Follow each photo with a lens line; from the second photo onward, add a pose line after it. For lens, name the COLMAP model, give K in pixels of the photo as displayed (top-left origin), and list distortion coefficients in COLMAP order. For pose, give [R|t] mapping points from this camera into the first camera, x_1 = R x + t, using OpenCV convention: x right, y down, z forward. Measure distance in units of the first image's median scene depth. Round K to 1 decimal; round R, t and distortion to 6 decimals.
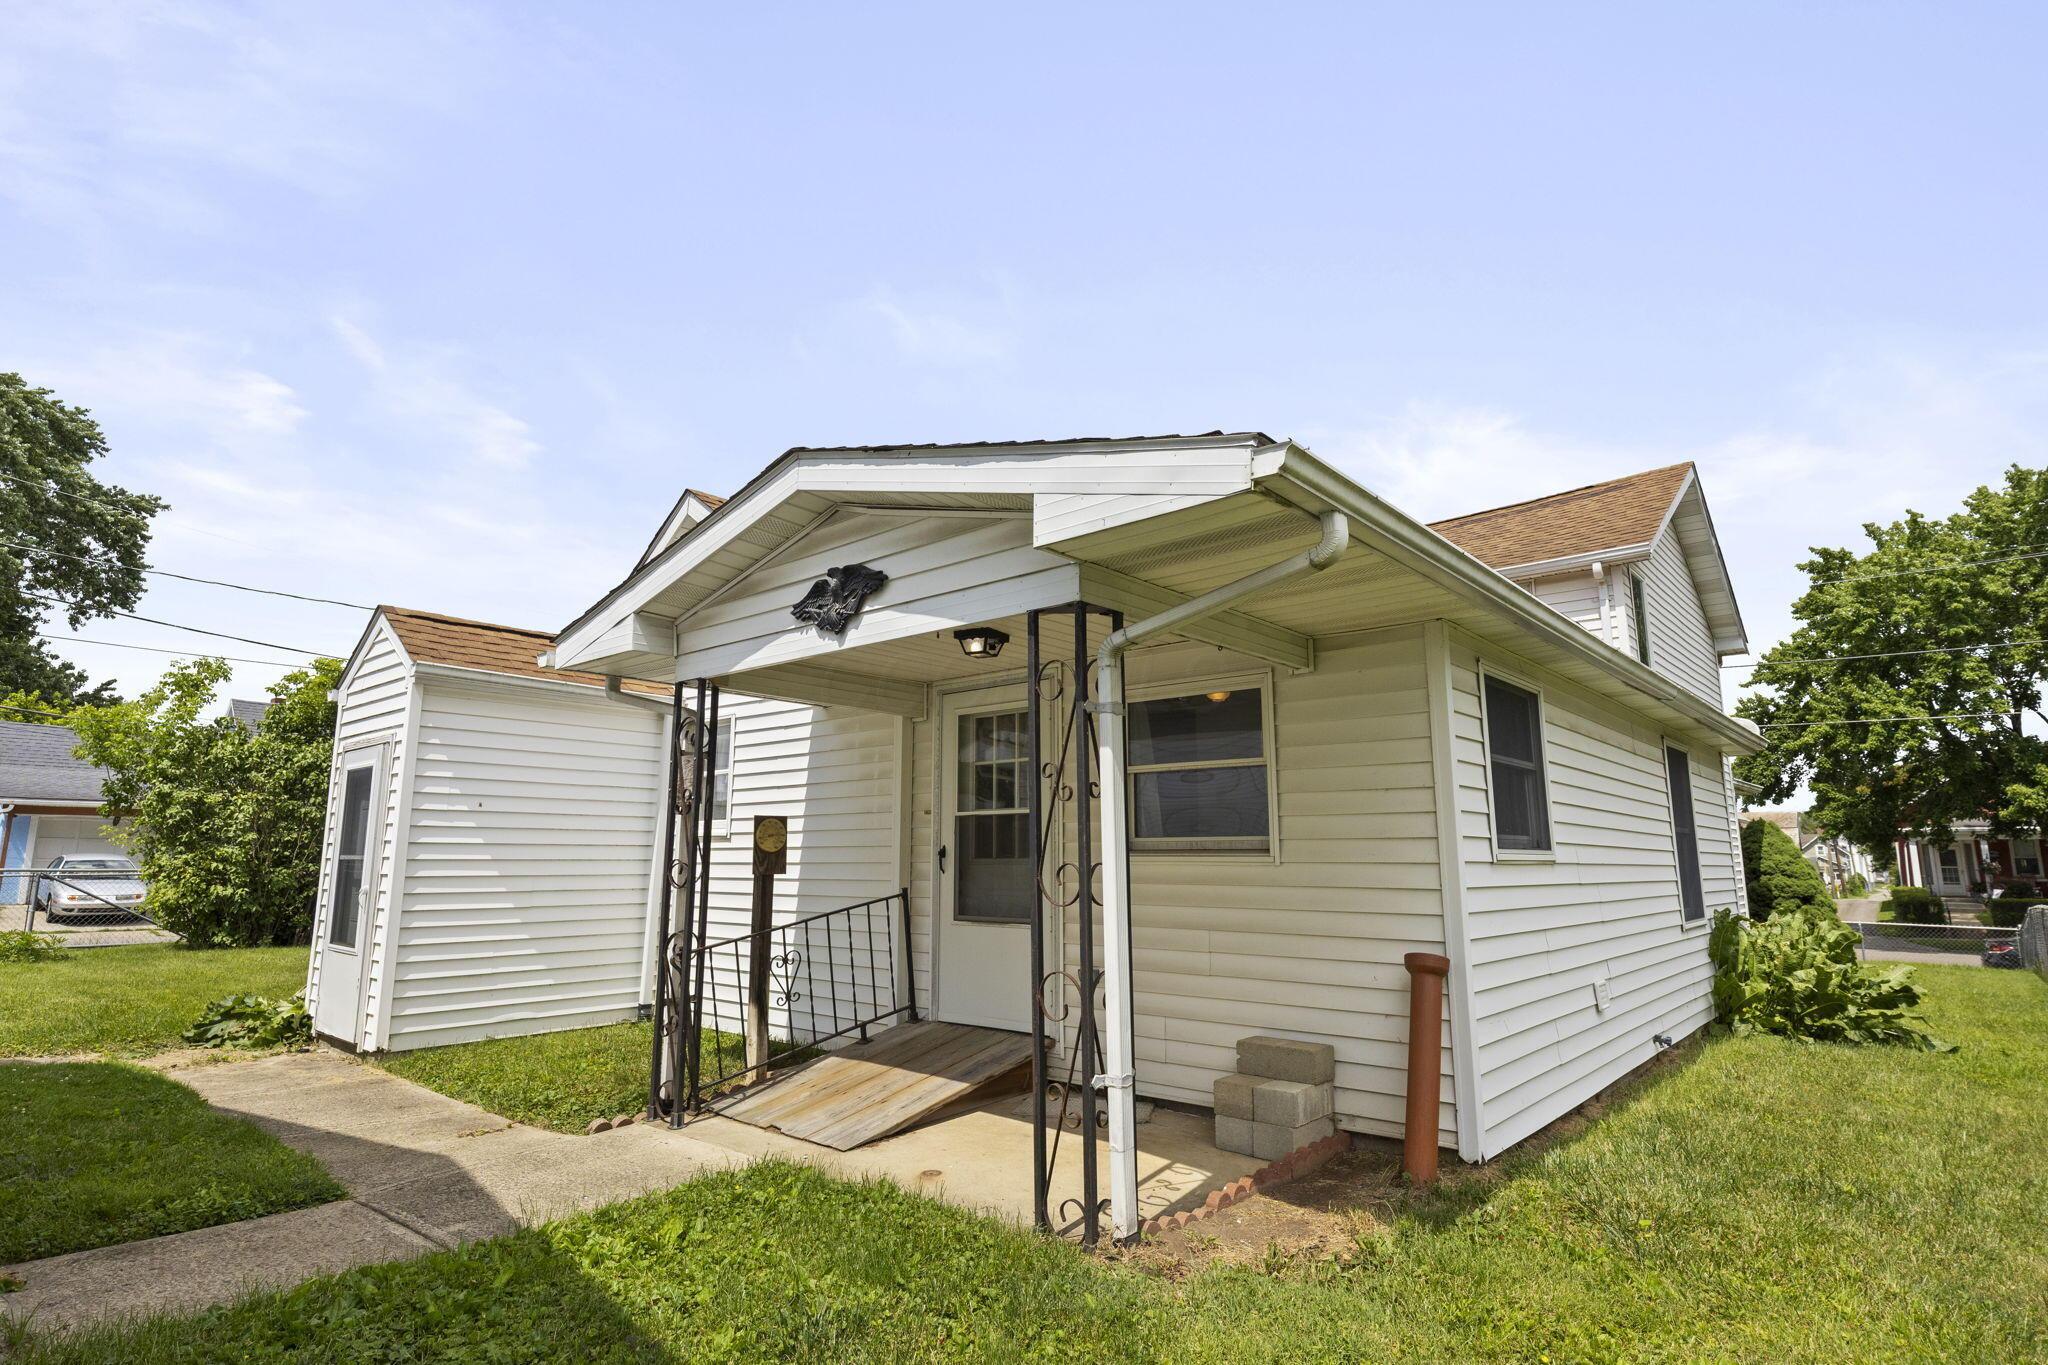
lens RADIAL K [[1041.9, 0, 1024.0], [0, 1041.9, 682.5], [0, 0, 1]] dist [0.002392, -0.000170]
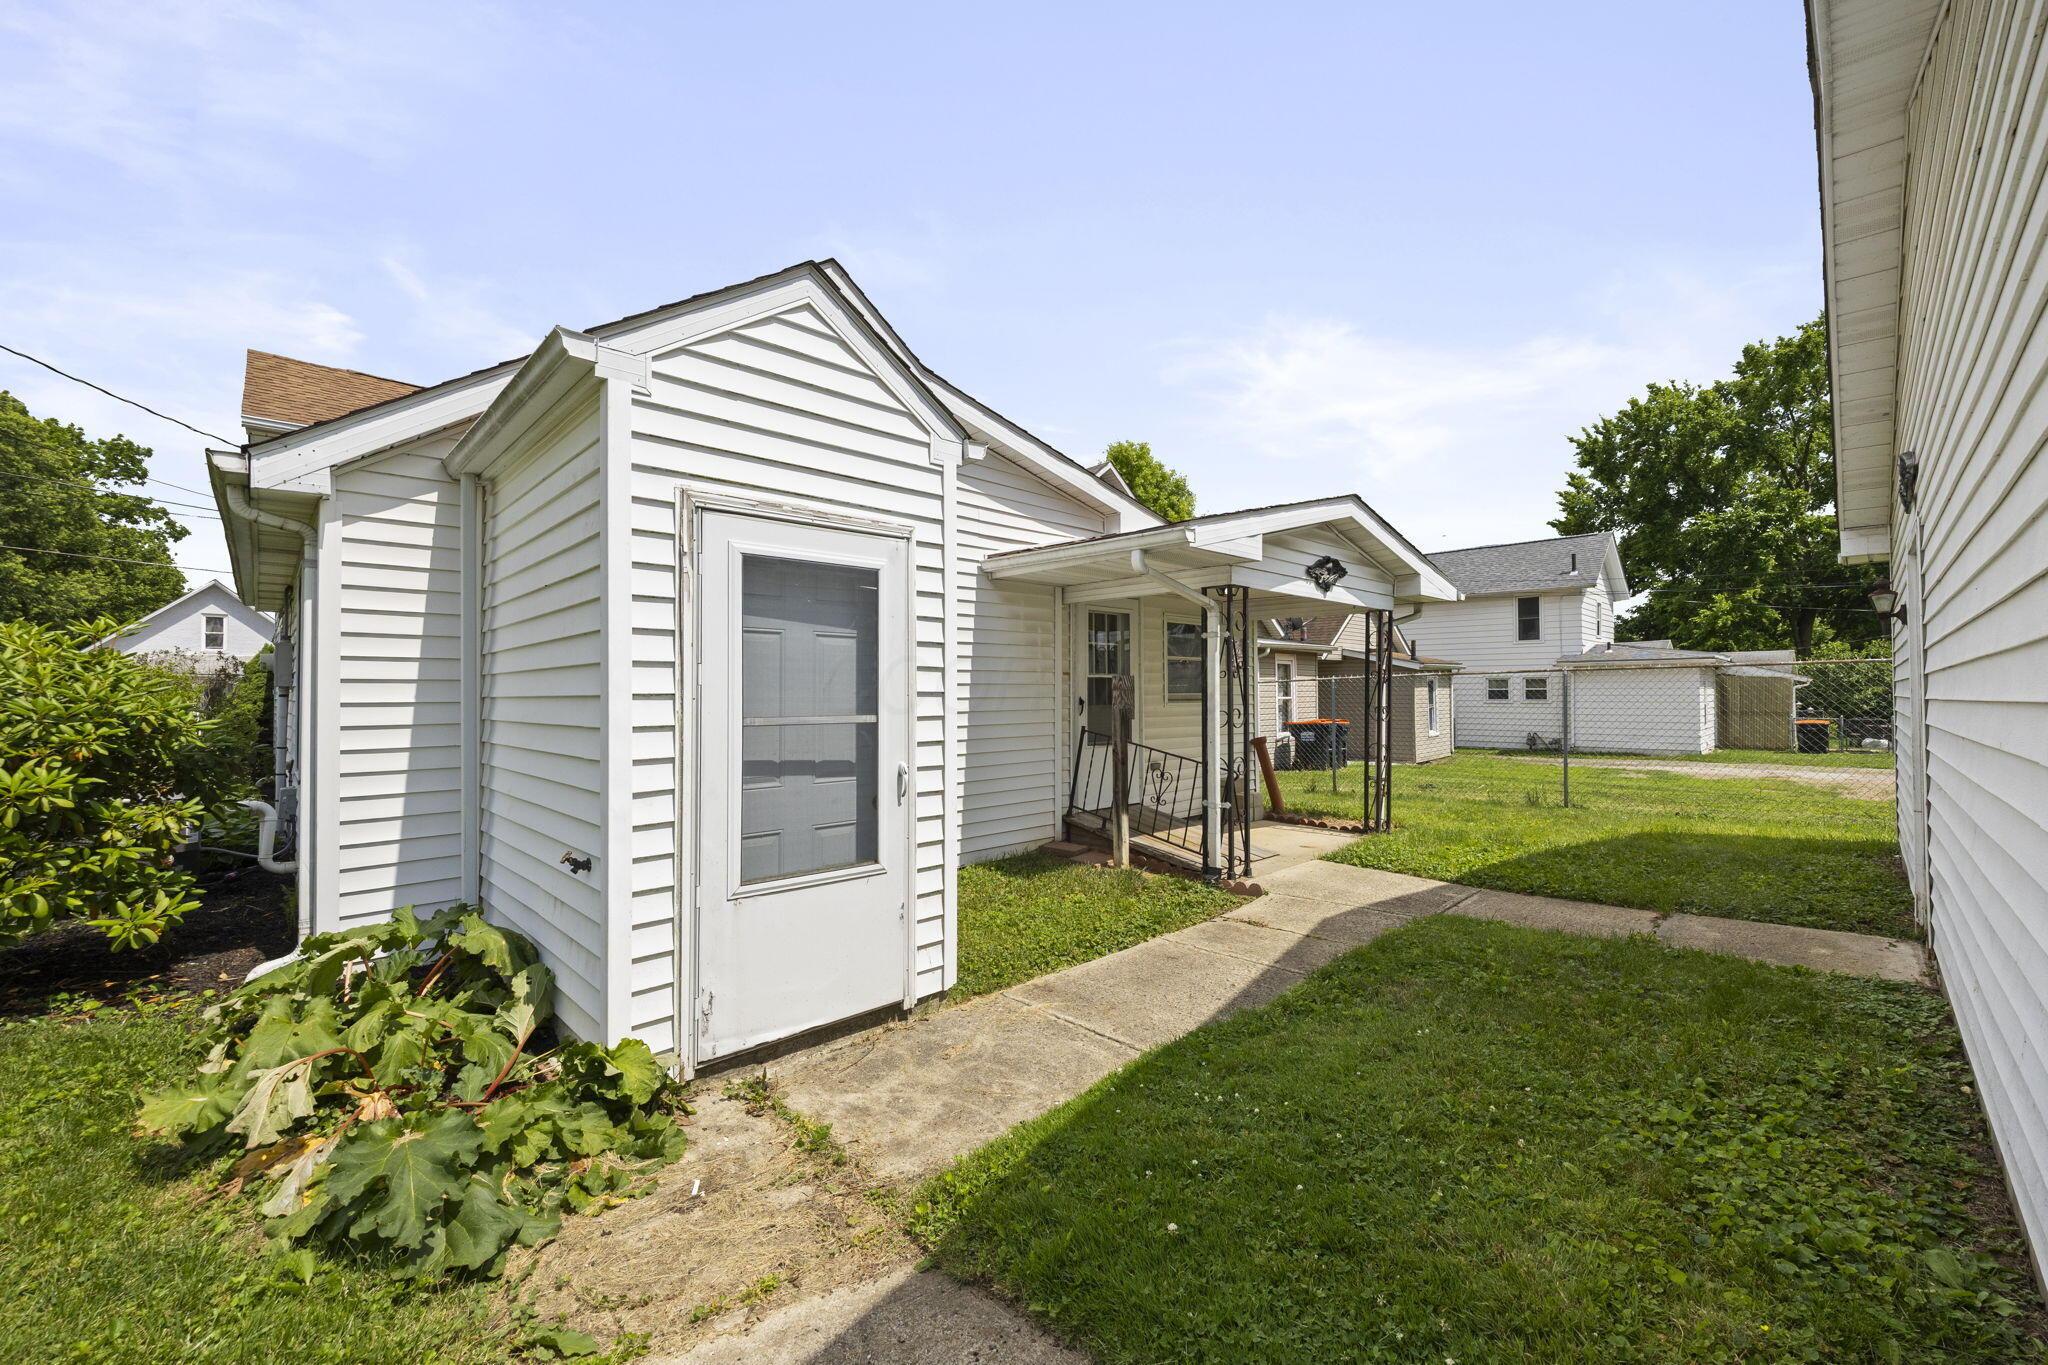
lens RADIAL K [[809.8, 0, 1024.0], [0, 809.8, 682.5], [0, 0, 1]] dist [0.000978, -0.000919]
pose [[0.085642, 0.006030, 0.996308, -1.218976], [-0.163823, 0.986456, 0.008112, 0.141155], [-0.982765, -0.163913, 0.085470, 0.990423]]
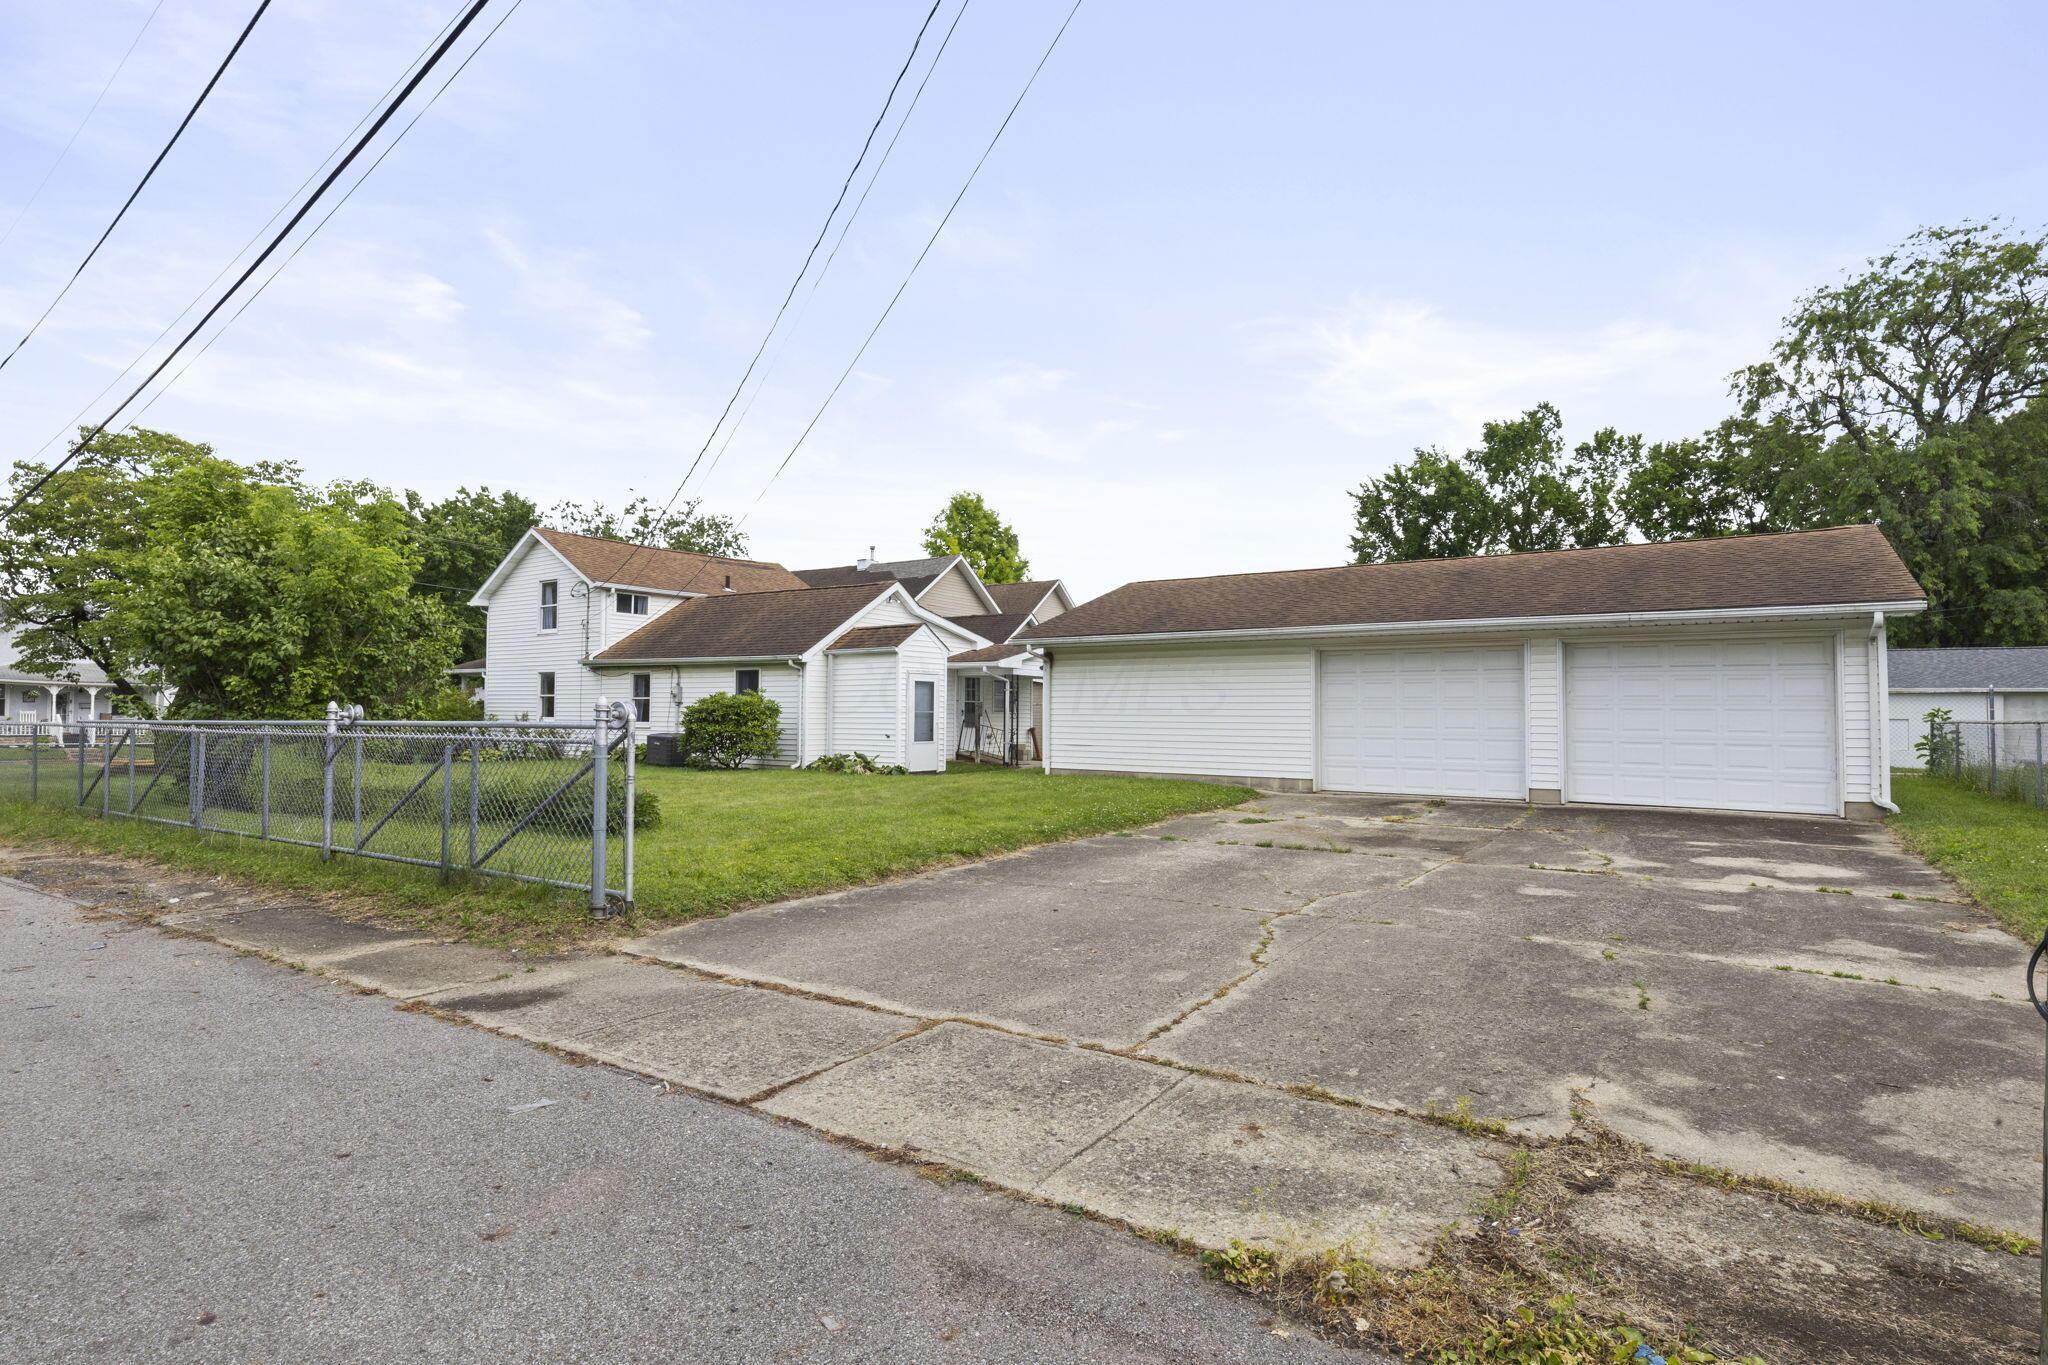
lens RADIAL K [[1041.9, 0, 1024.0], [0, 1041.9, 682.5], [0, 0, 1]] dist [0.002392, -0.000170]
pose [[-0.109846, 0.023066, 0.993681, -4.087487], [-0.173400, 0.983955, -0.042008, 0.182200], [-0.978706, -0.176919, -0.104084, 1.209352]]
